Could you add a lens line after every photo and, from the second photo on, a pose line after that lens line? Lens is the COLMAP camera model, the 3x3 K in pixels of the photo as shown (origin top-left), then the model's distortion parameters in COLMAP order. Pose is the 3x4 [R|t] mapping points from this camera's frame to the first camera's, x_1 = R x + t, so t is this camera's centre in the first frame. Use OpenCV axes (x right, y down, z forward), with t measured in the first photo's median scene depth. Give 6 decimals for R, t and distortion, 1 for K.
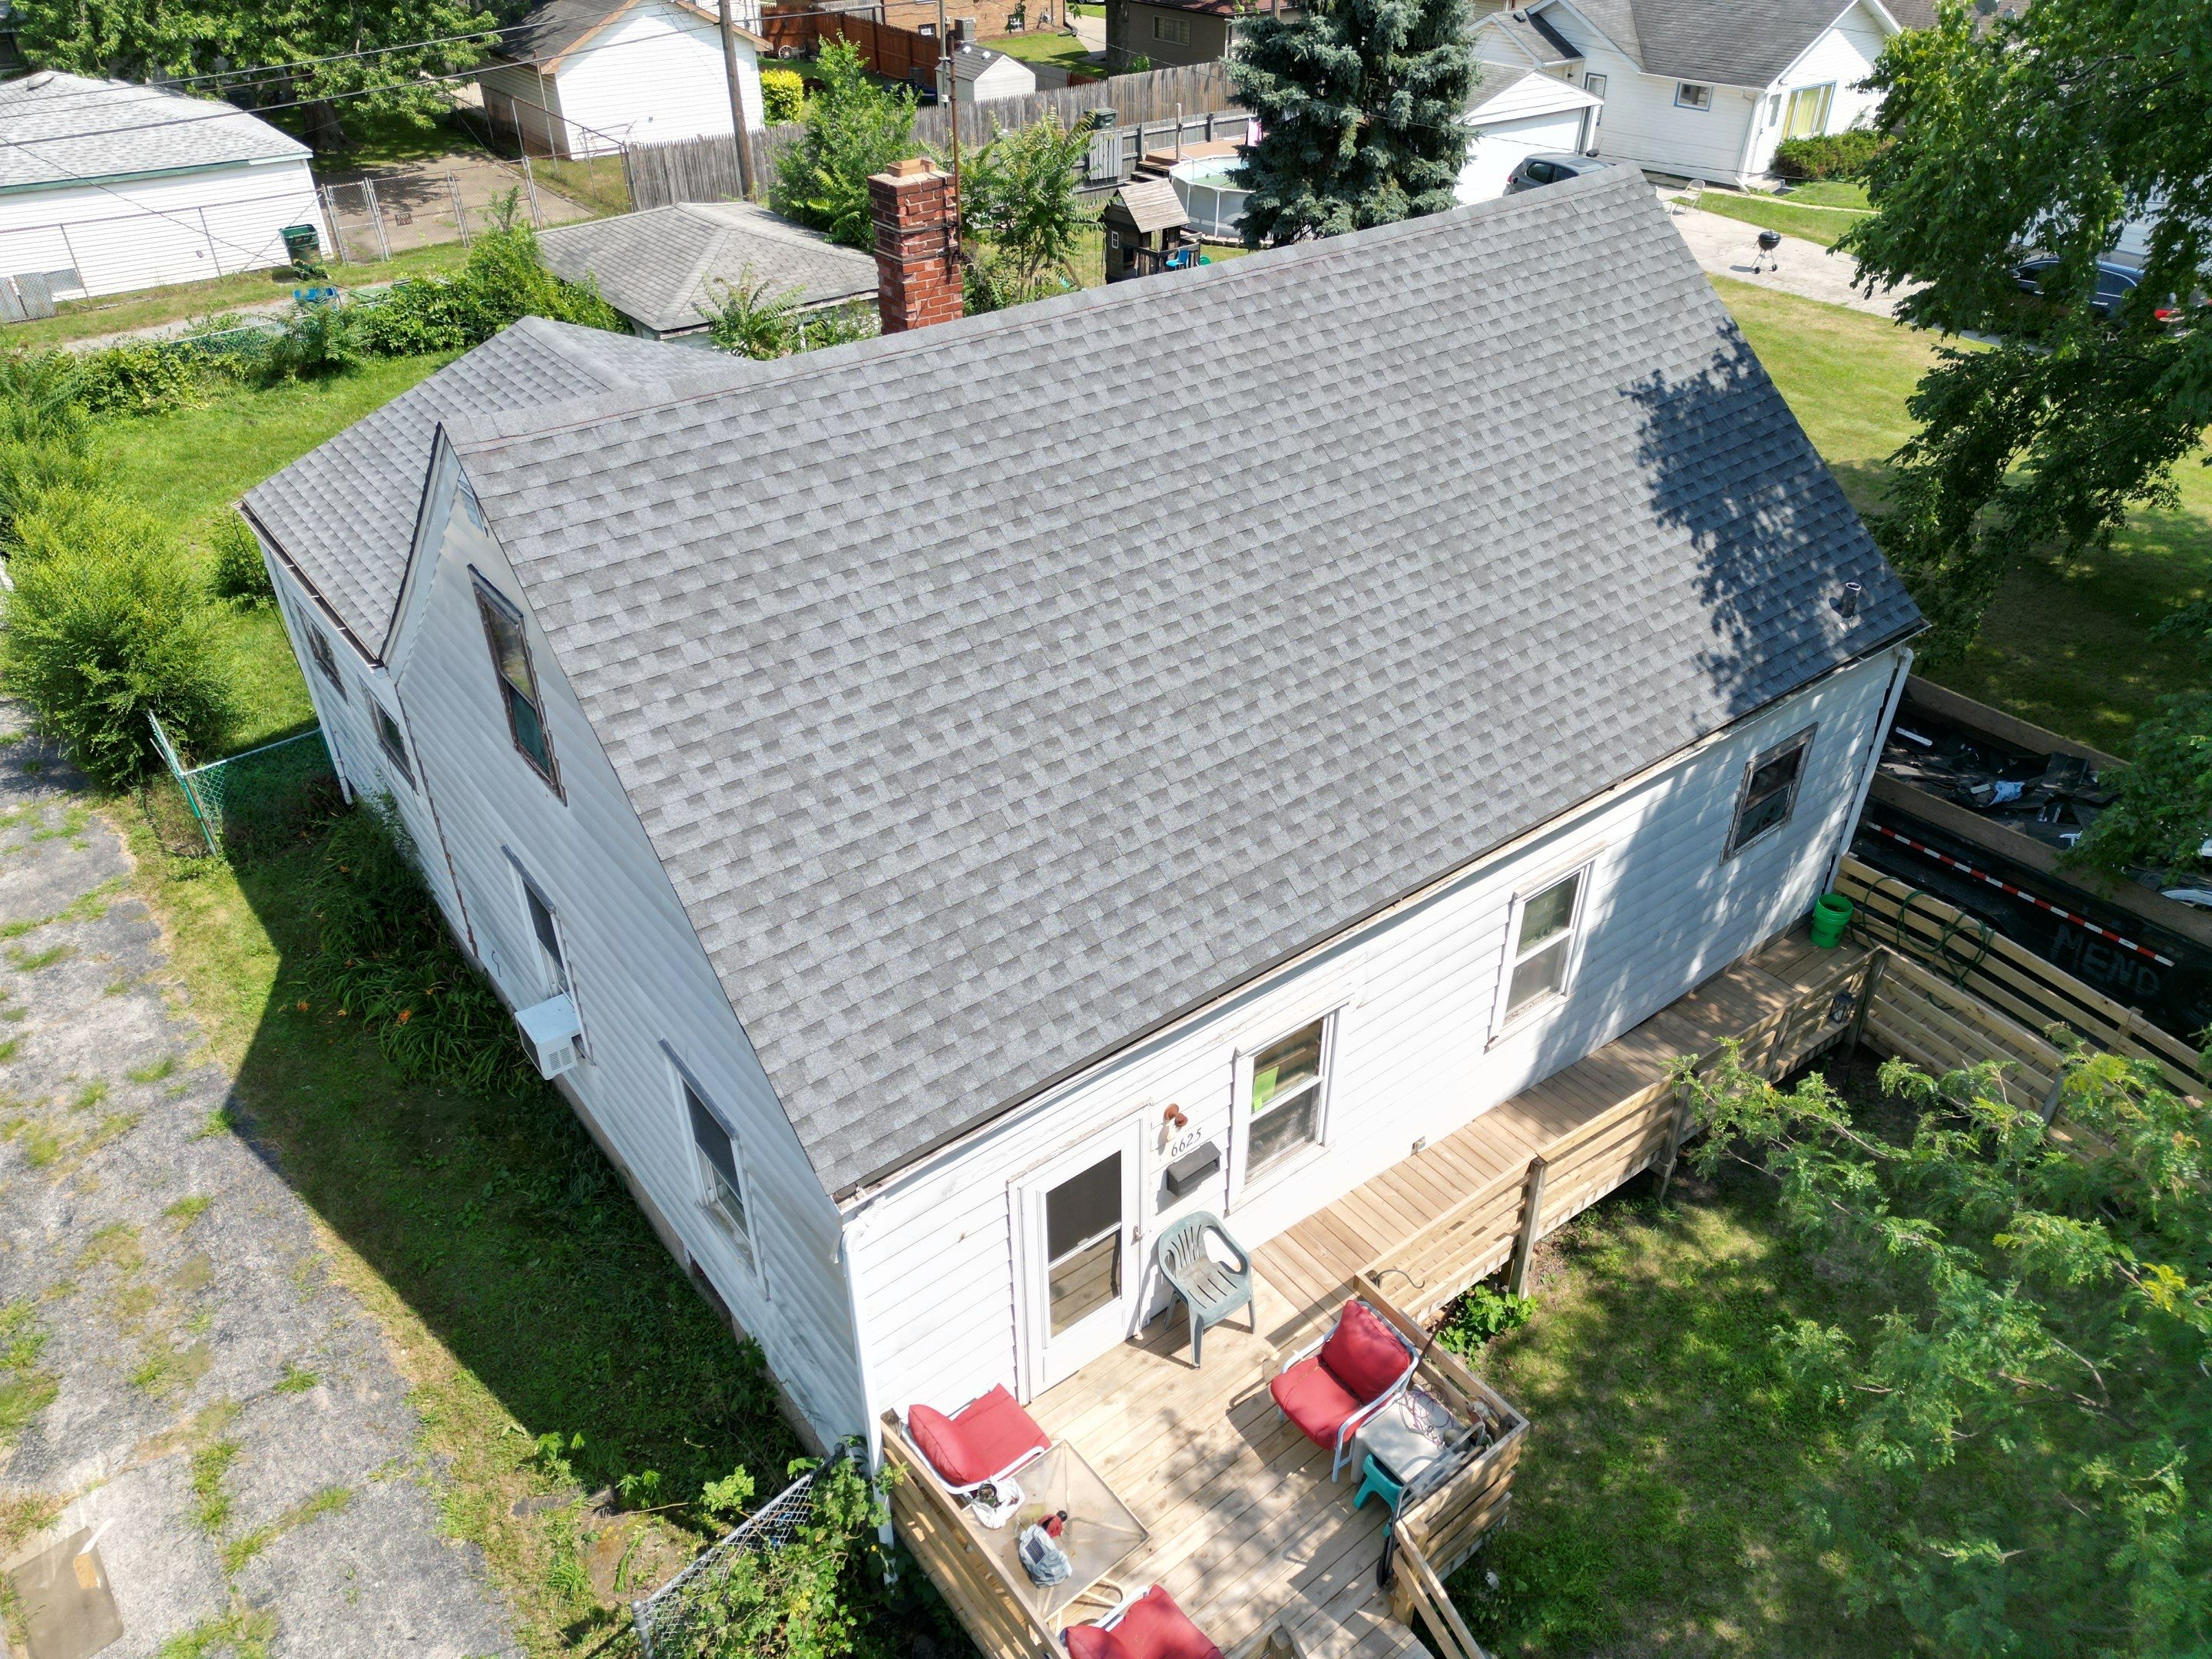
lens RADIAL K [[1570.1, 0, 1121.2], [0, 1570.1, 818.0], [0, 0, 1]] dist [0.069827, -0.031444]
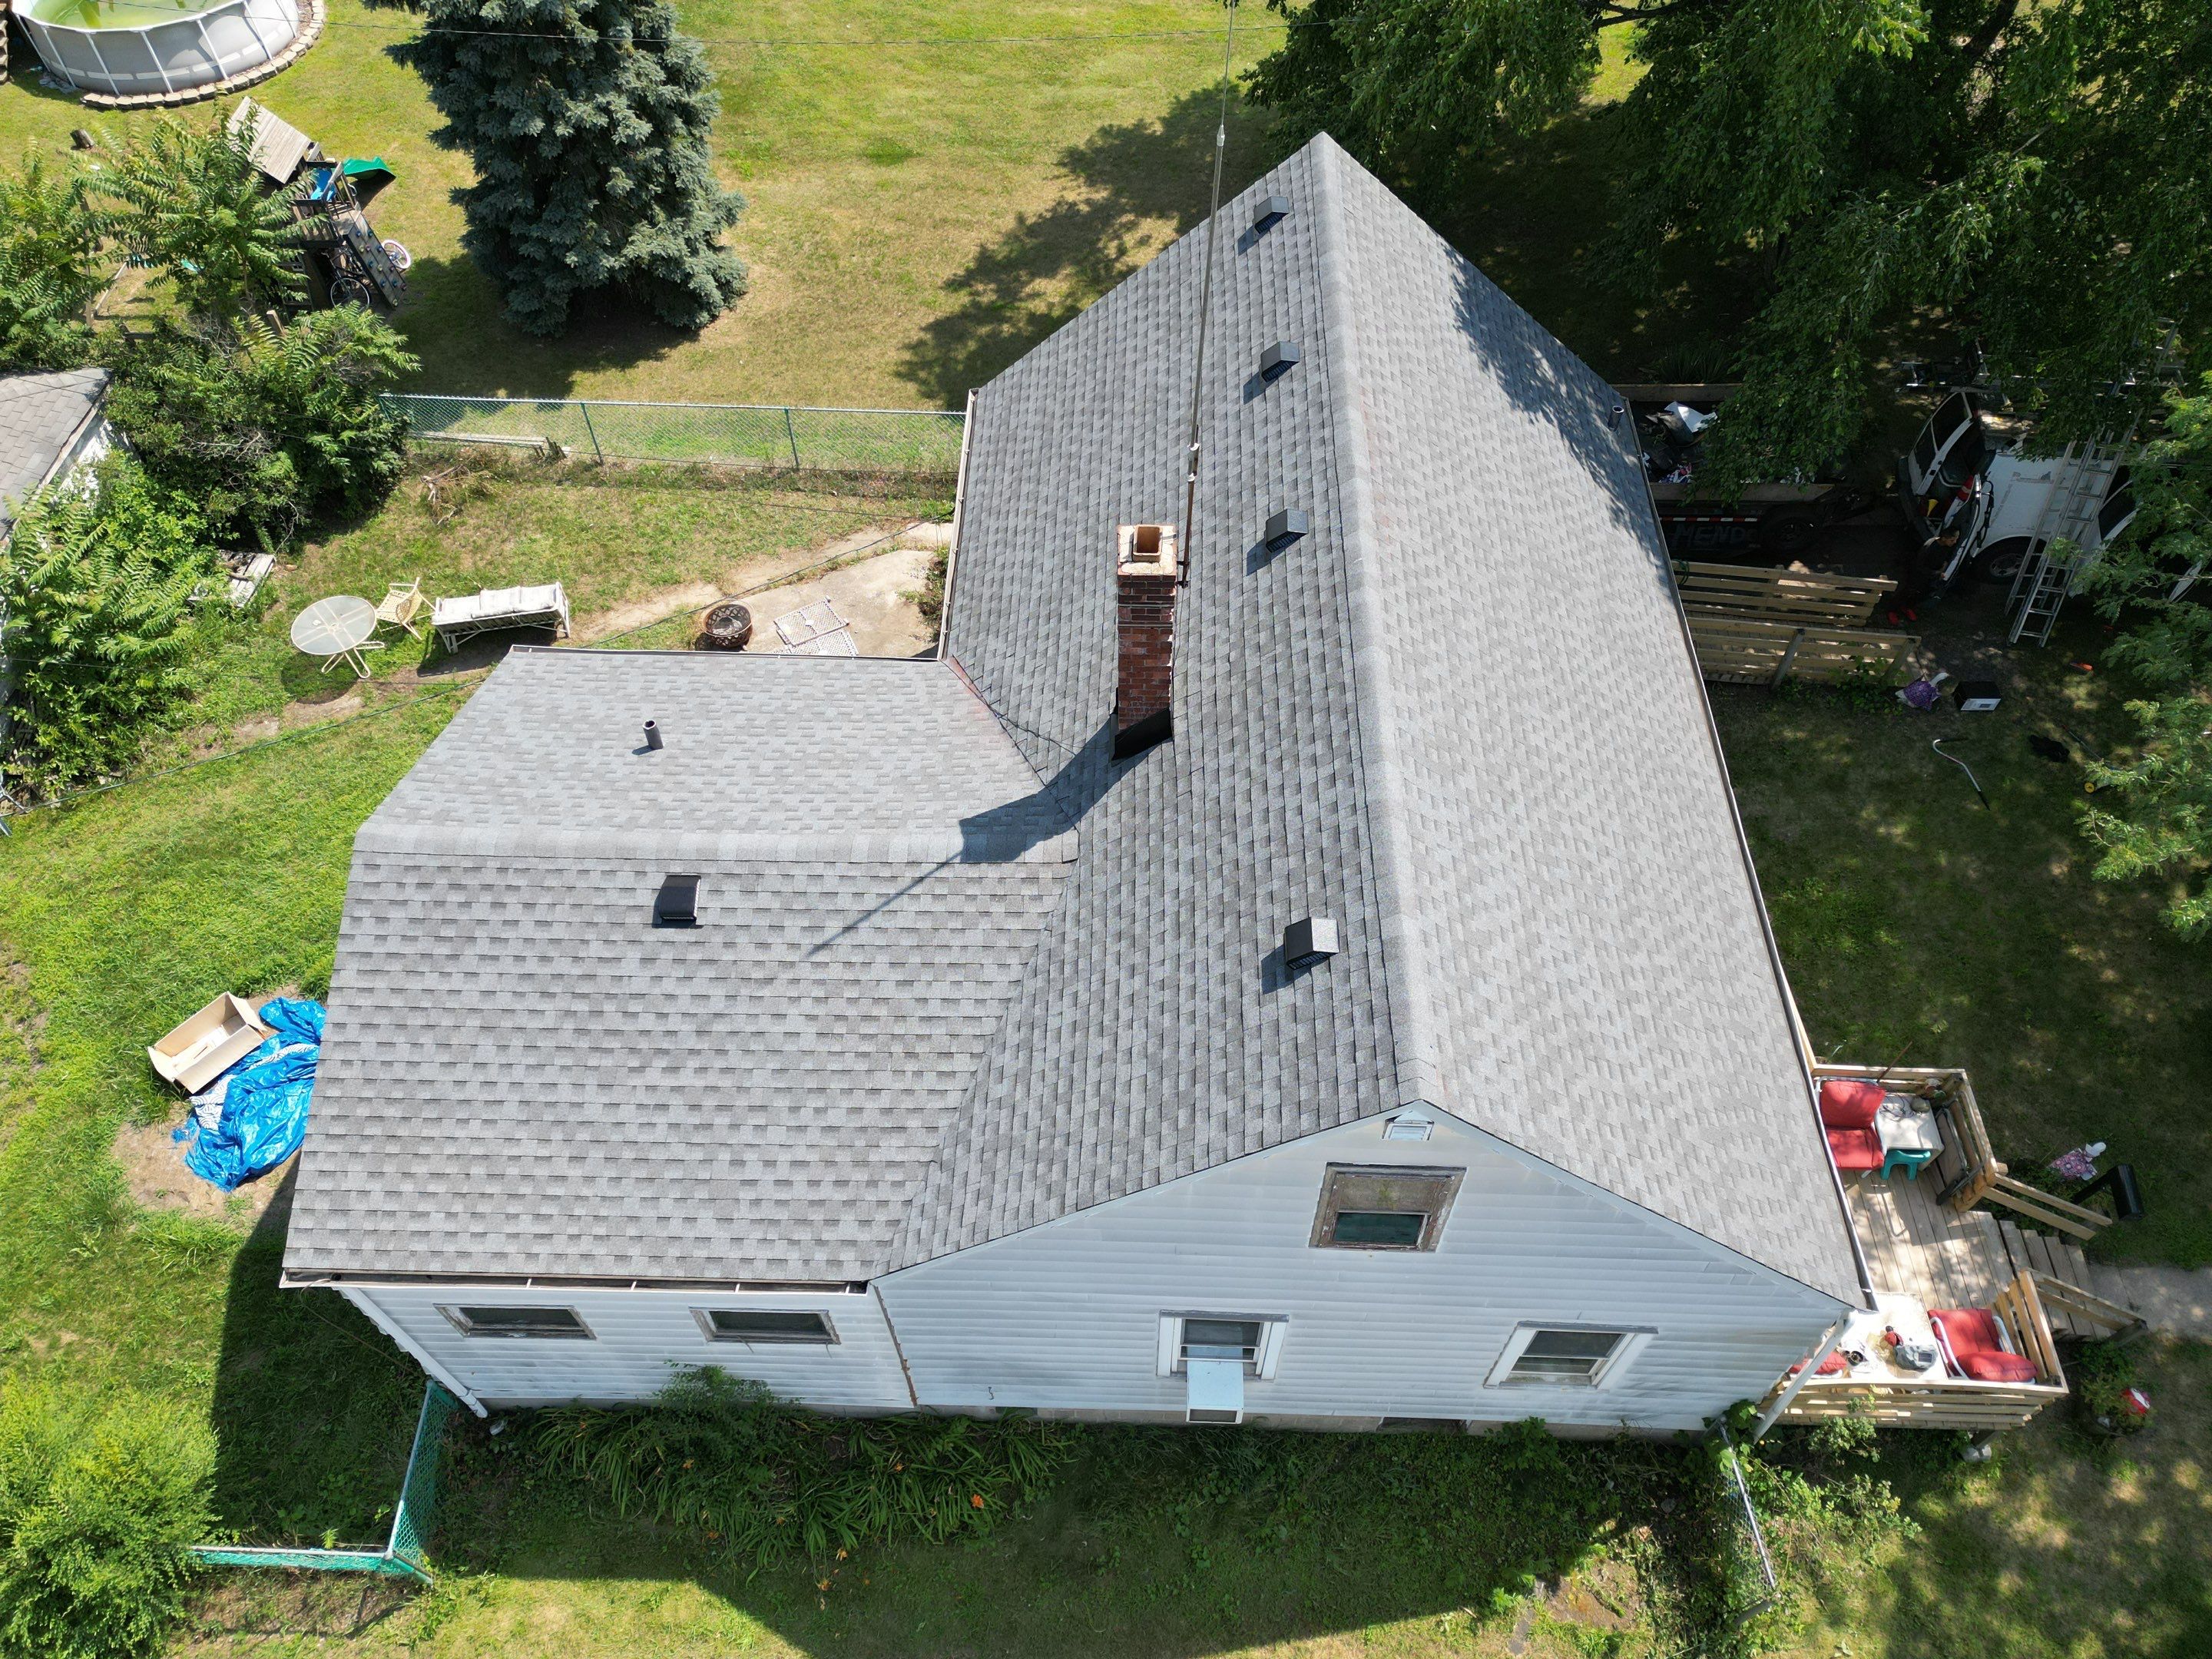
lens RADIAL K [[1570.1, 0, 1101.7], [0, 1570.1, 835.3], [0, 0, 1]] dist [0.069827, -0.031444]
pose [[0.644949, -0.616322, 0.451871, -0.335797], [0.439797, 0.782883, 0.440084, -0.340280], [-0.624995, -0.085100, 0.775976, 0.123776]]
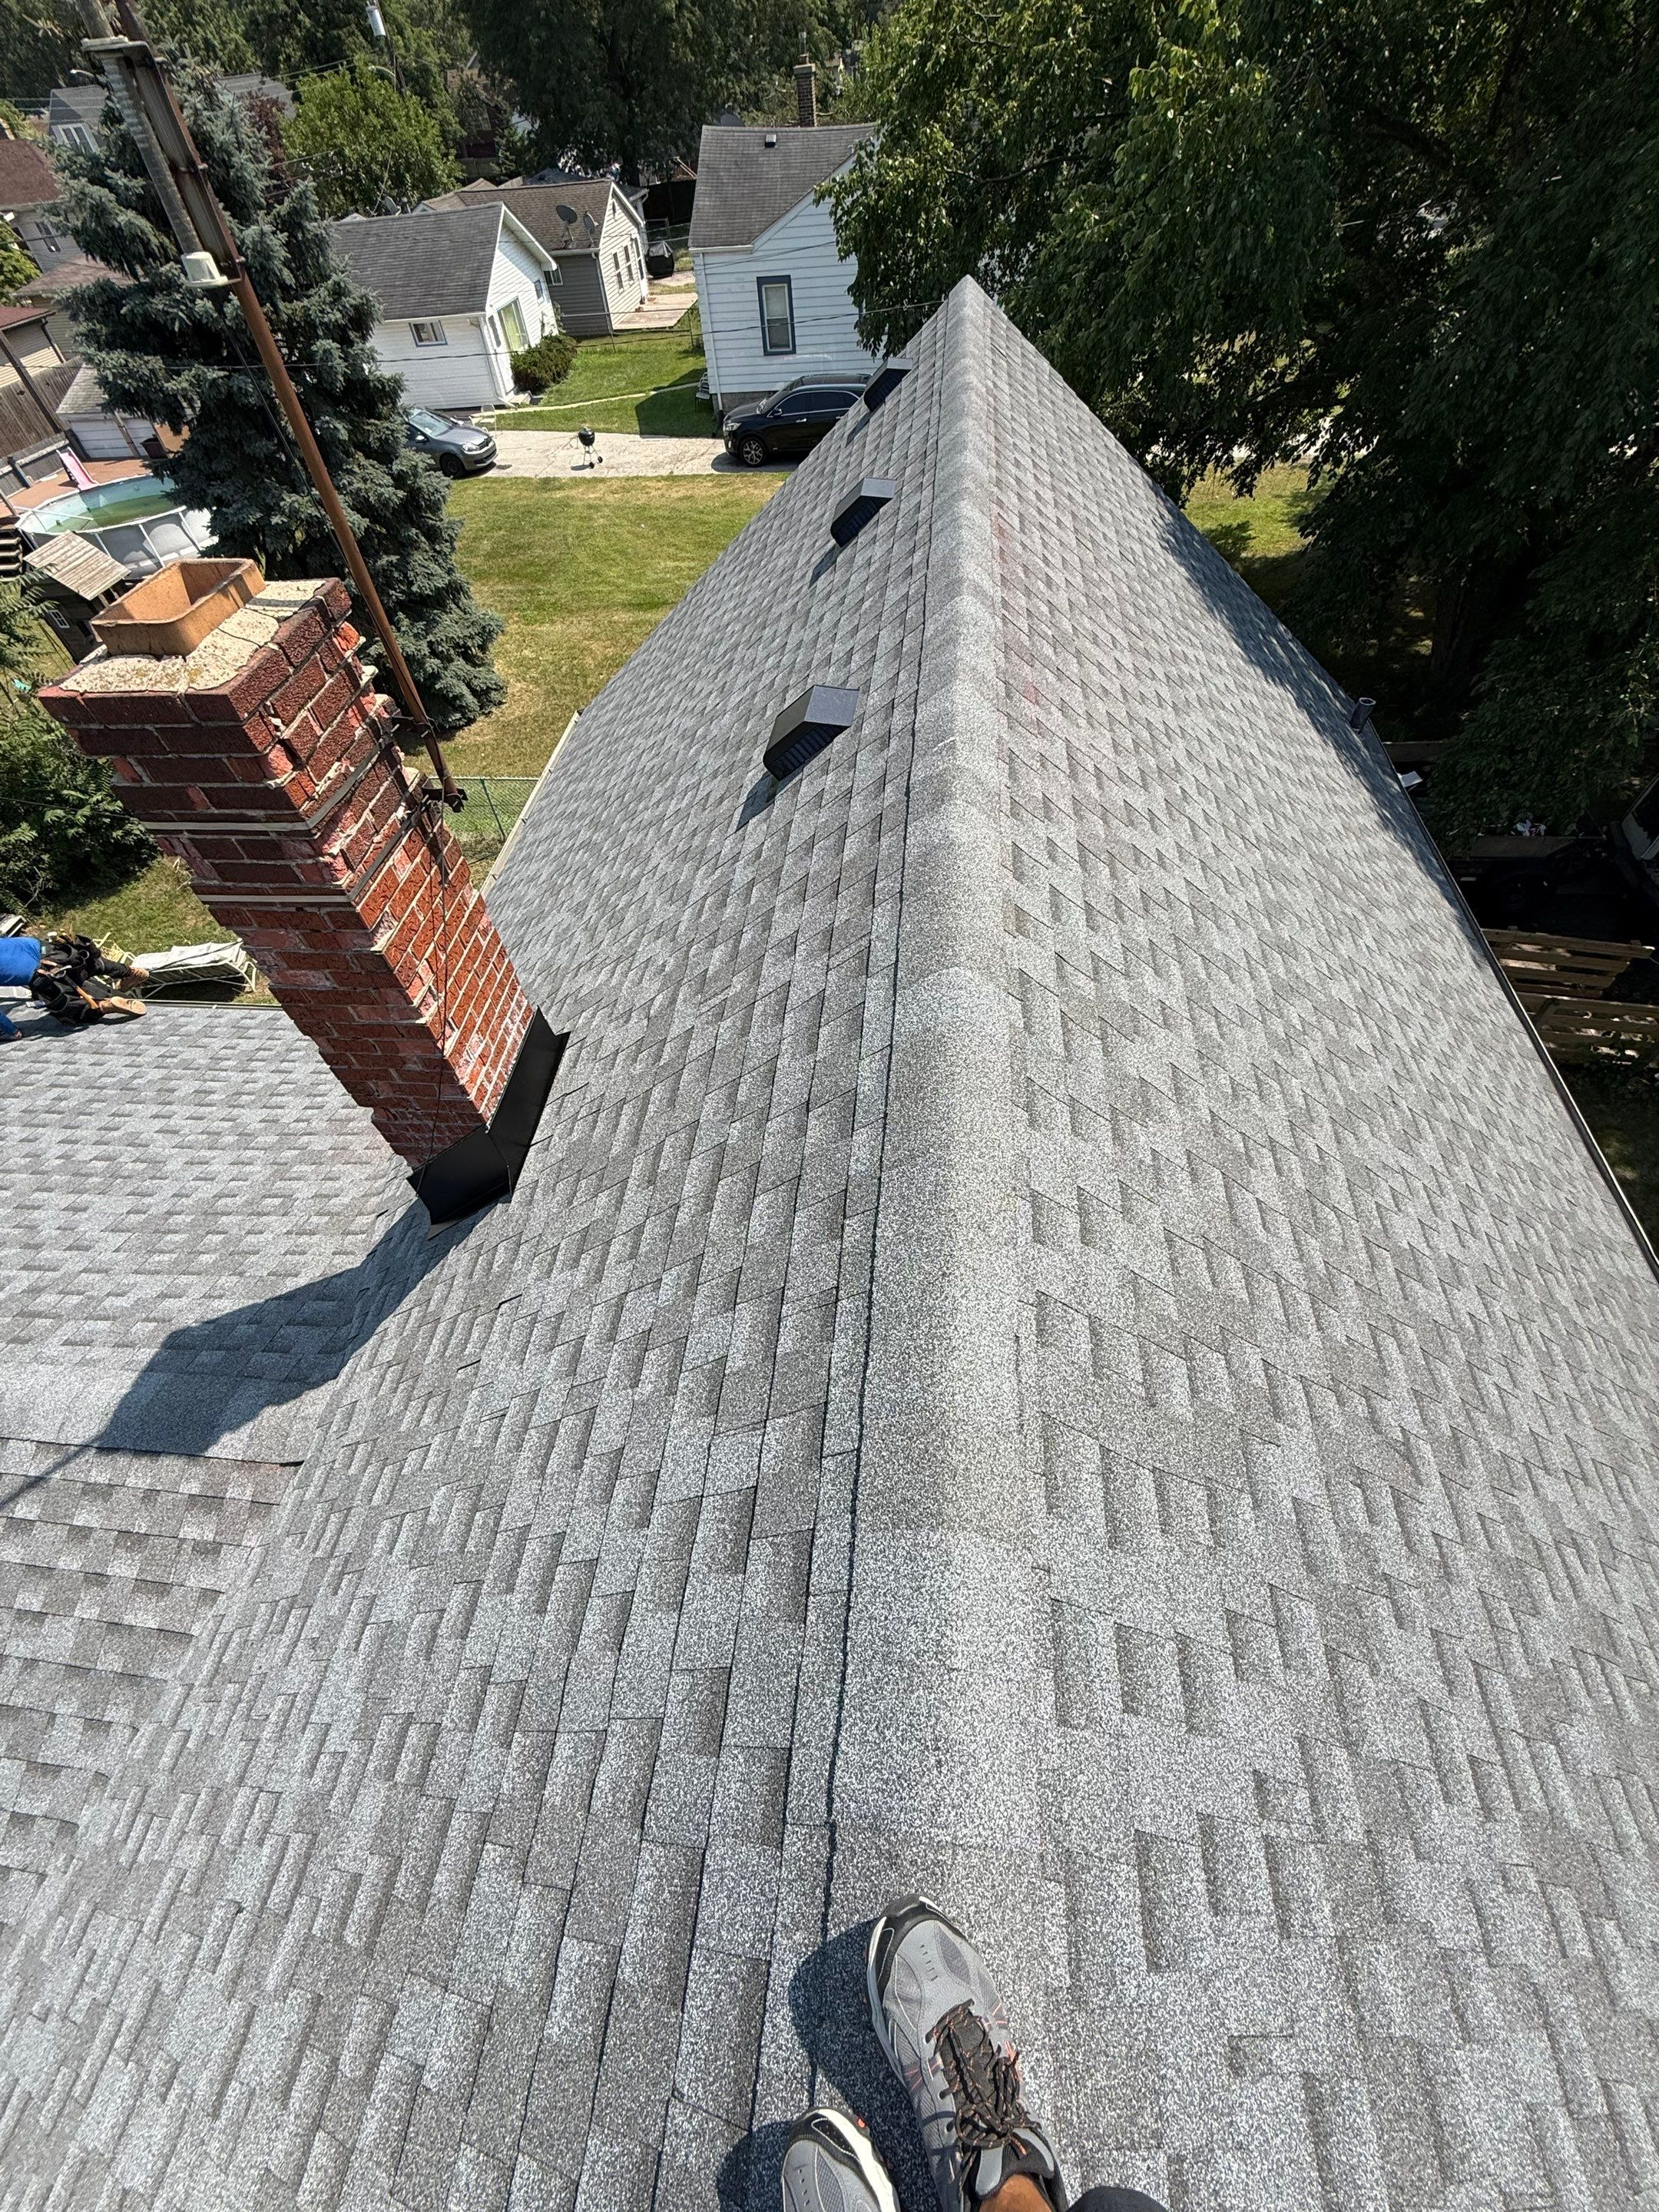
lens RADIAL K [[877.5, 0, 827.8], [0, 877.5, 1094.7], [0, 0, 1]] dist [0.018753, -0.005428]
pose [[0.697316, -0.586744, 0.411682, -0.082657], [0.456264, 0.806327, 0.376376, -0.167522], [-0.552787, -0.074617, 0.829975, 0.384312]]
